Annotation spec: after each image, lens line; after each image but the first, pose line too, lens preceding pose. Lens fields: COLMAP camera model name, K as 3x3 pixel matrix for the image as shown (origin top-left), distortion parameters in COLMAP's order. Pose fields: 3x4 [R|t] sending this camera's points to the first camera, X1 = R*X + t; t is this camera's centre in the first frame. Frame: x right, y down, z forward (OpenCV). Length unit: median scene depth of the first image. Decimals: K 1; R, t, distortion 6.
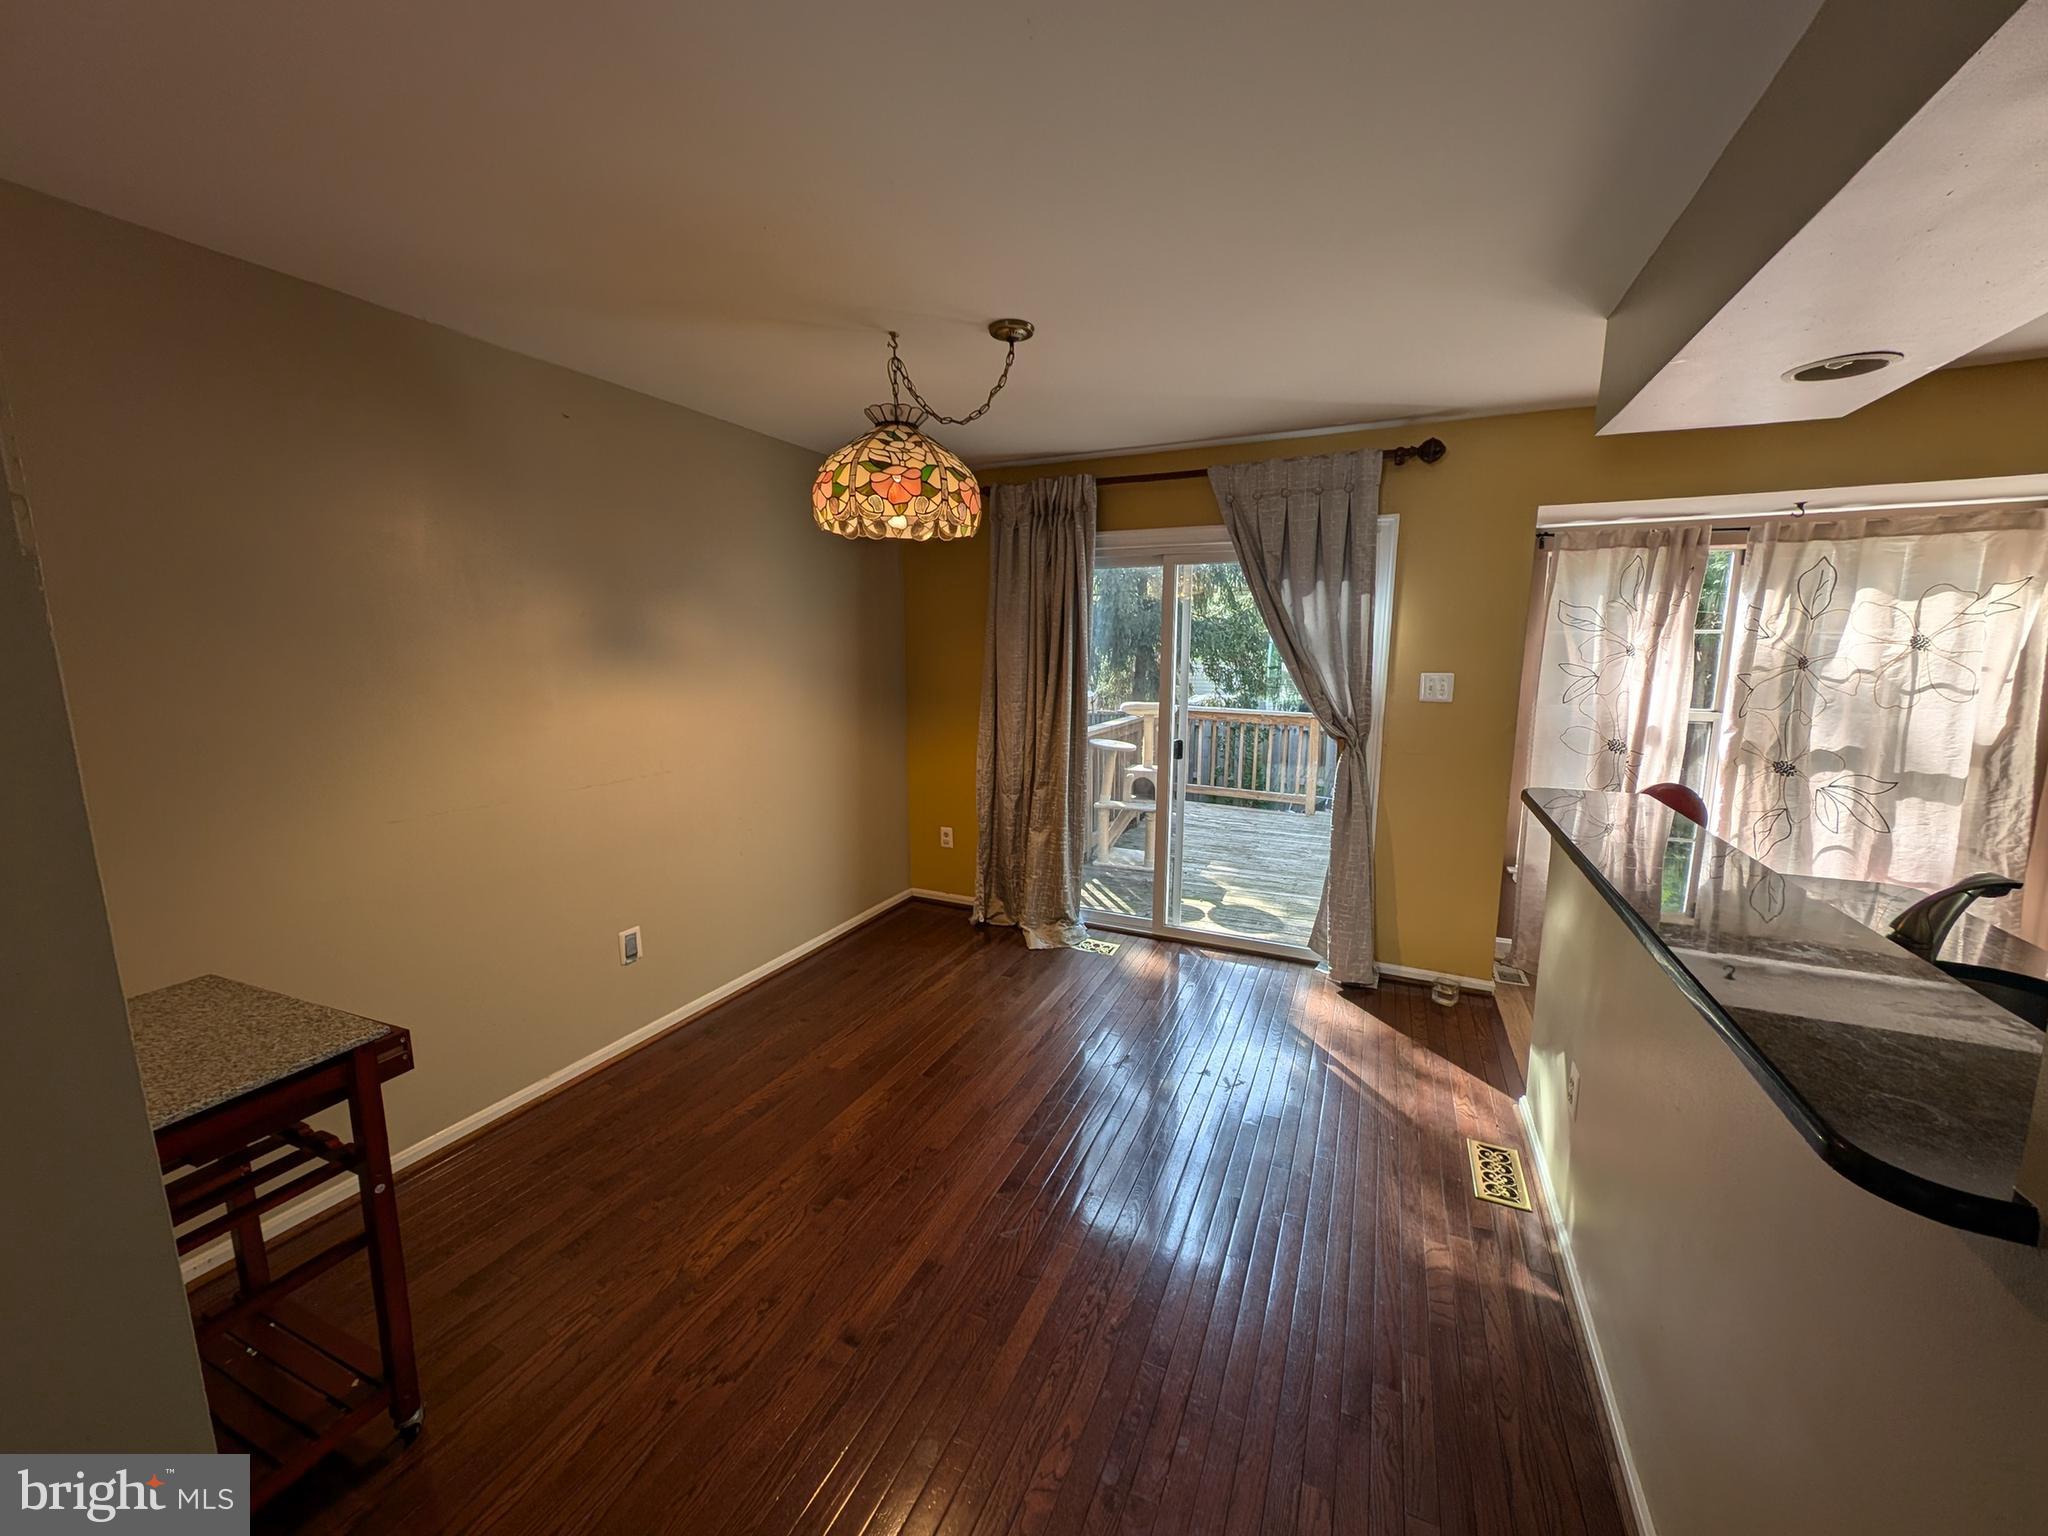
lens RADIAL K [[765.9, 0, 1029.3], [0, 765.9, 768.4], [0, 0, 1]] dist [0.009107, -0.004597]
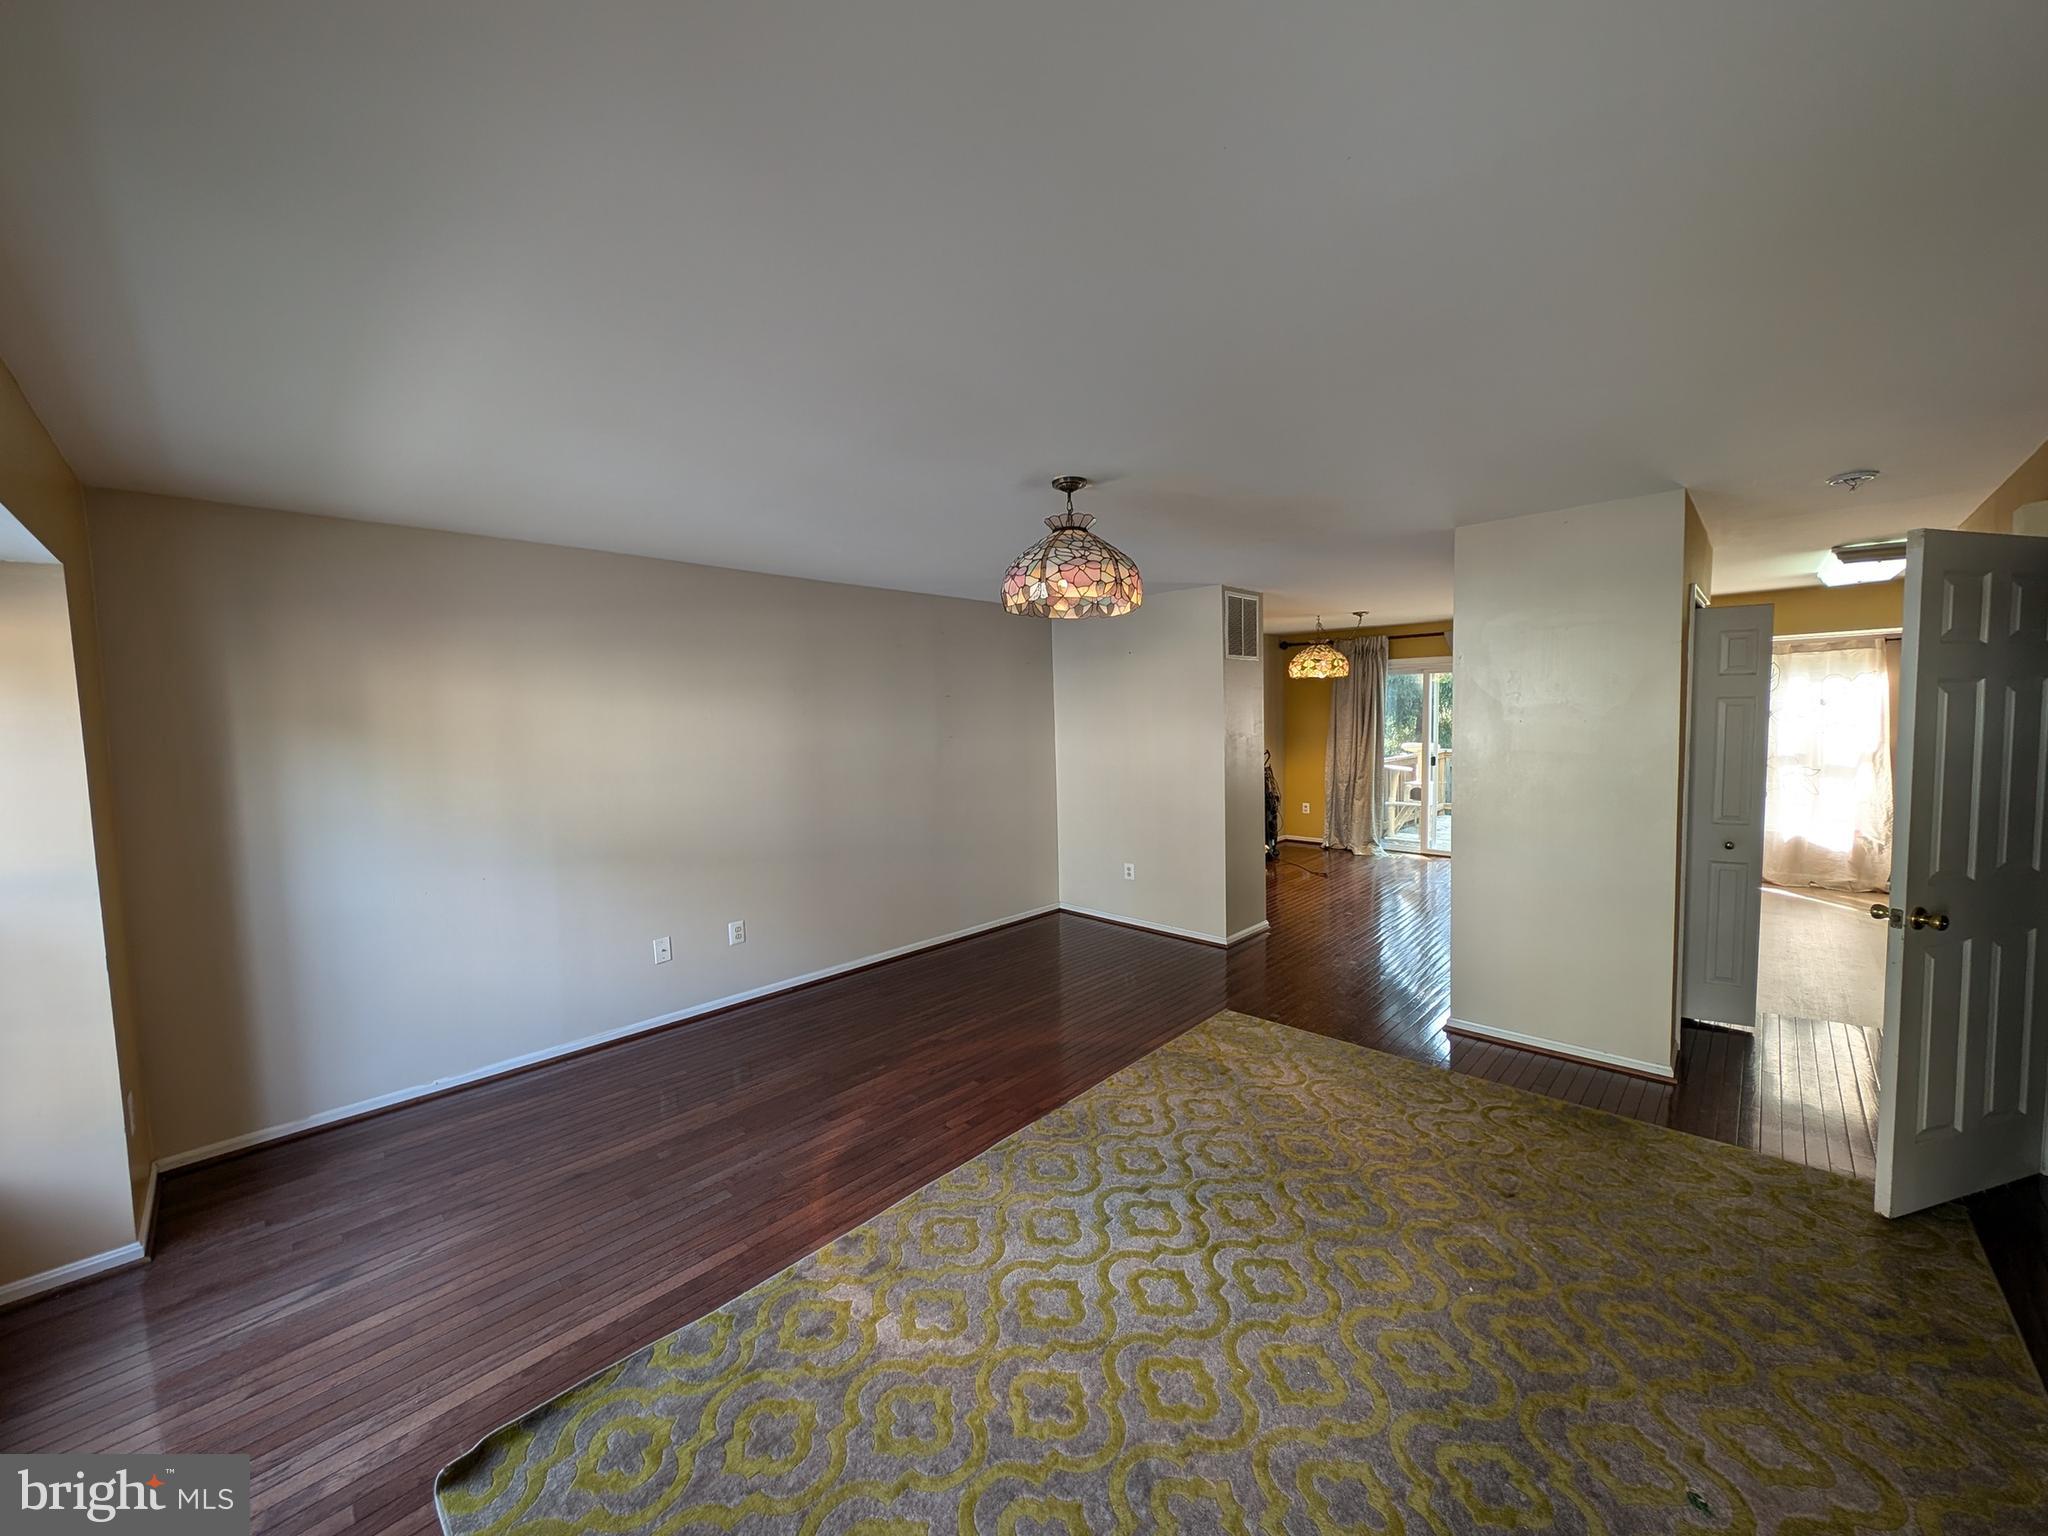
lens RADIAL K [[765.9, 0, 1025.0], [0, 765.9, 766.7], [0, 0, 1]] dist [0.009107, -0.004597]
pose [[0.942287, -0.000250, -0.334805, -0.178738], [-0.028608, 0.996282, -0.081259, 0.229141], [0.333581, 0.086147, 0.938777, -1.570798]]
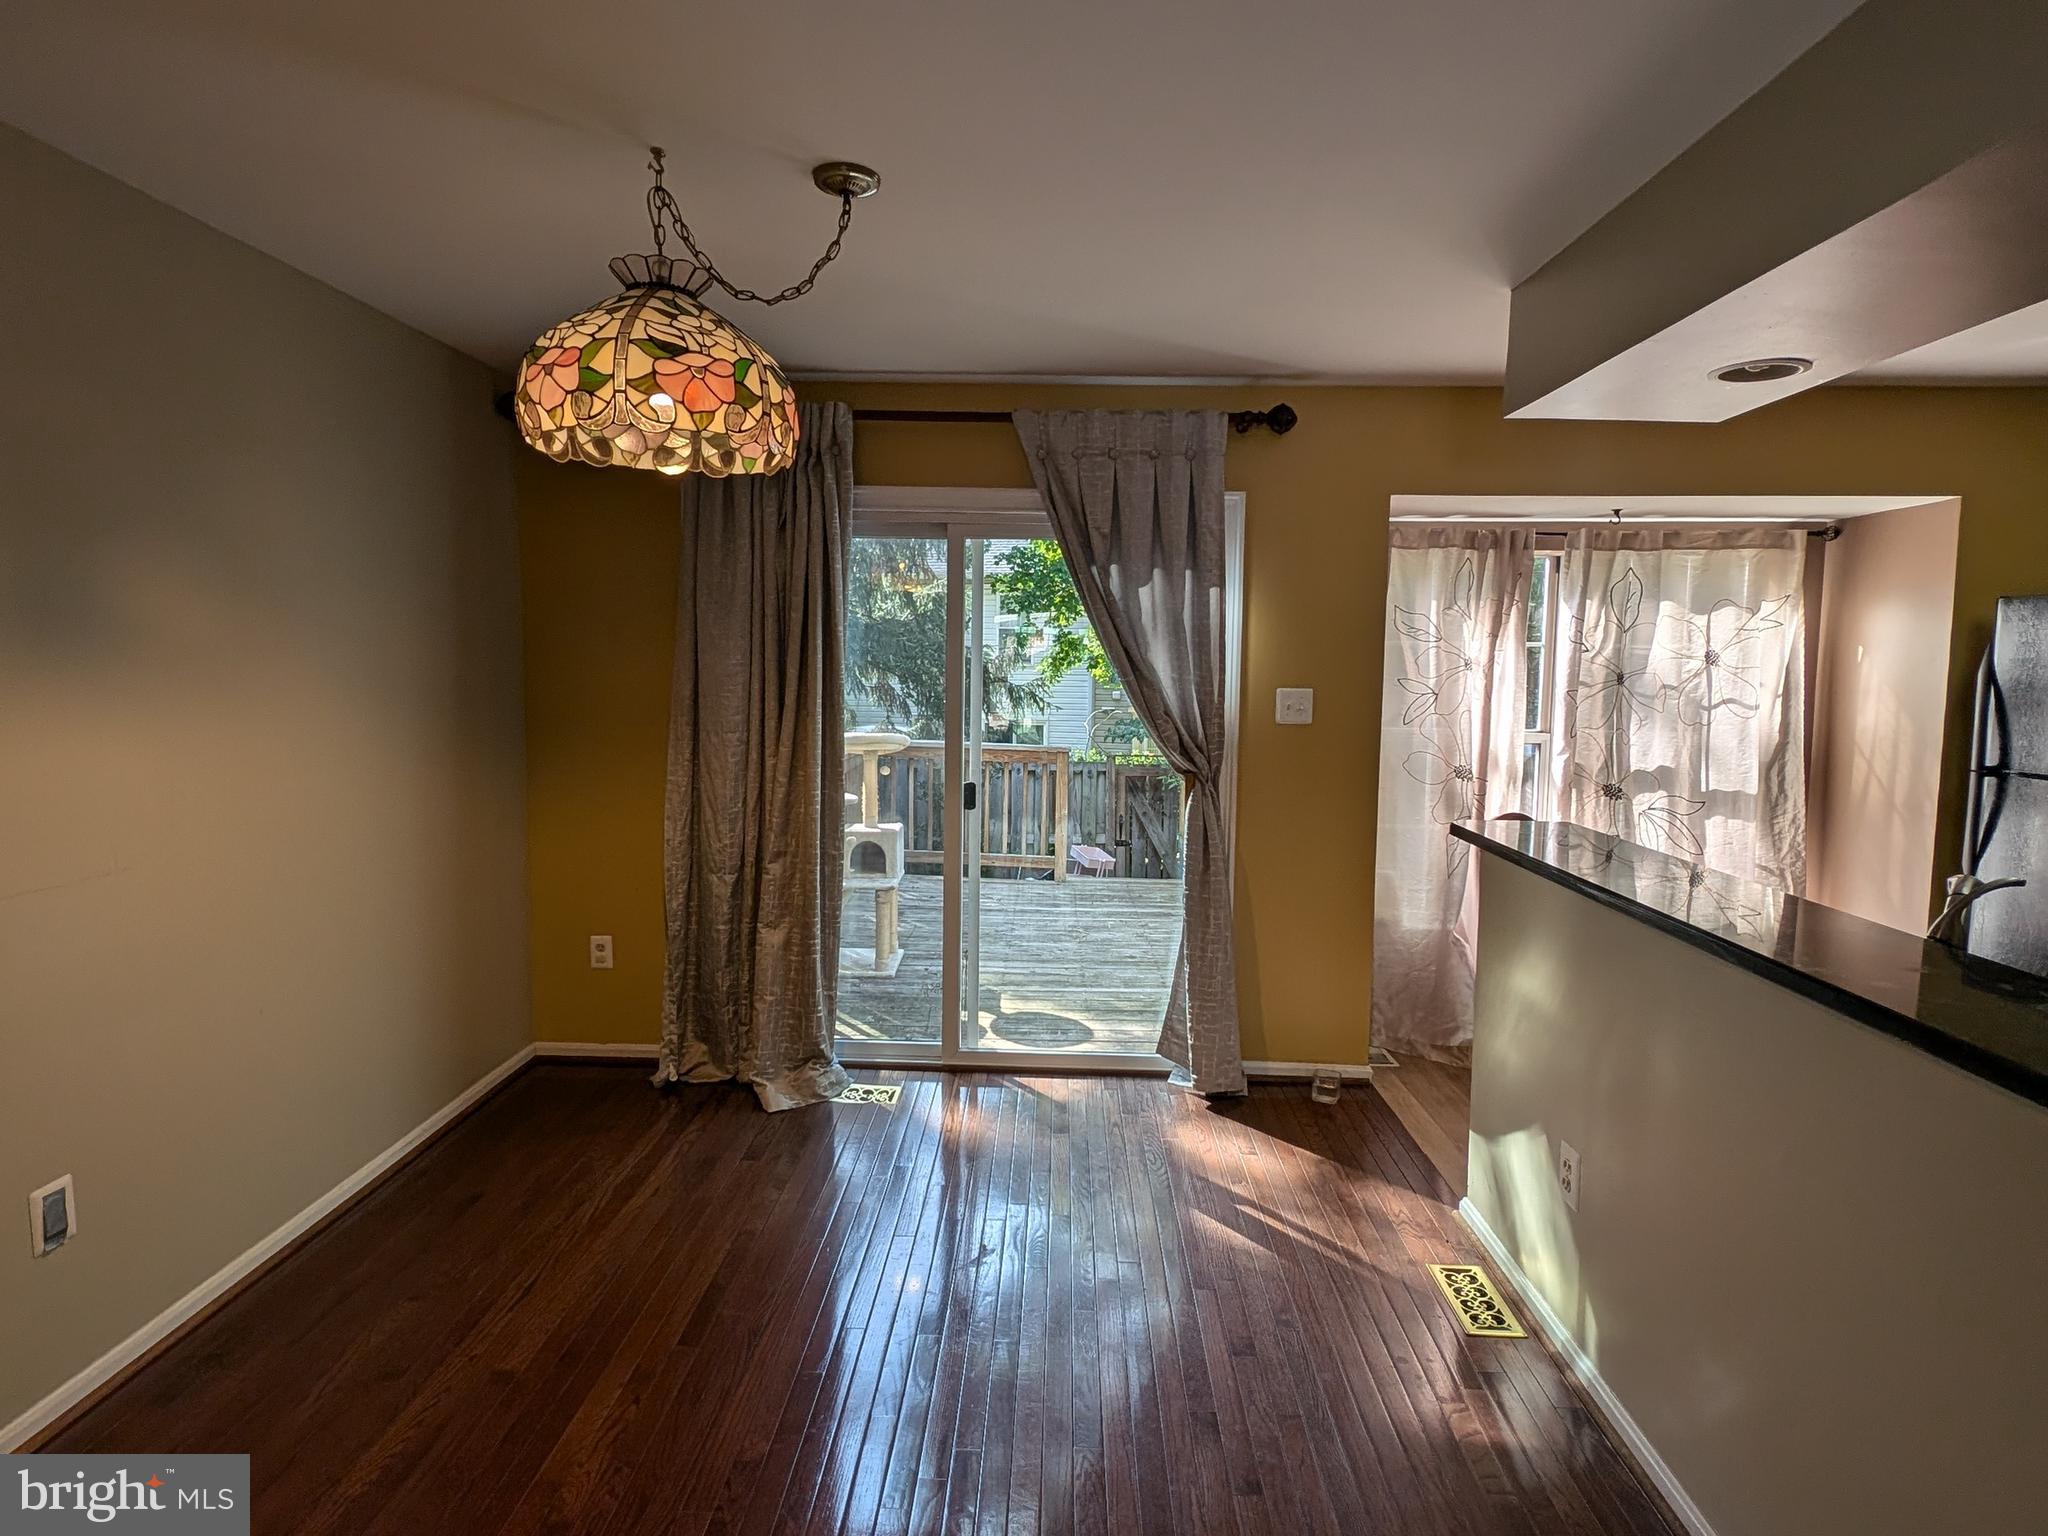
lens RADIAL K [[1090.0, 0, 1030.1], [0, 1090.0, 759.3], [0, 0, 1]] dist [0.019896, -0.013894]
pose [[0.920430, -0.022344, 0.390269, -0.180333], [0.048640, 0.997153, -0.057623, 0.003169], [-0.387870, 0.072021, 0.918896, 0.056676]]
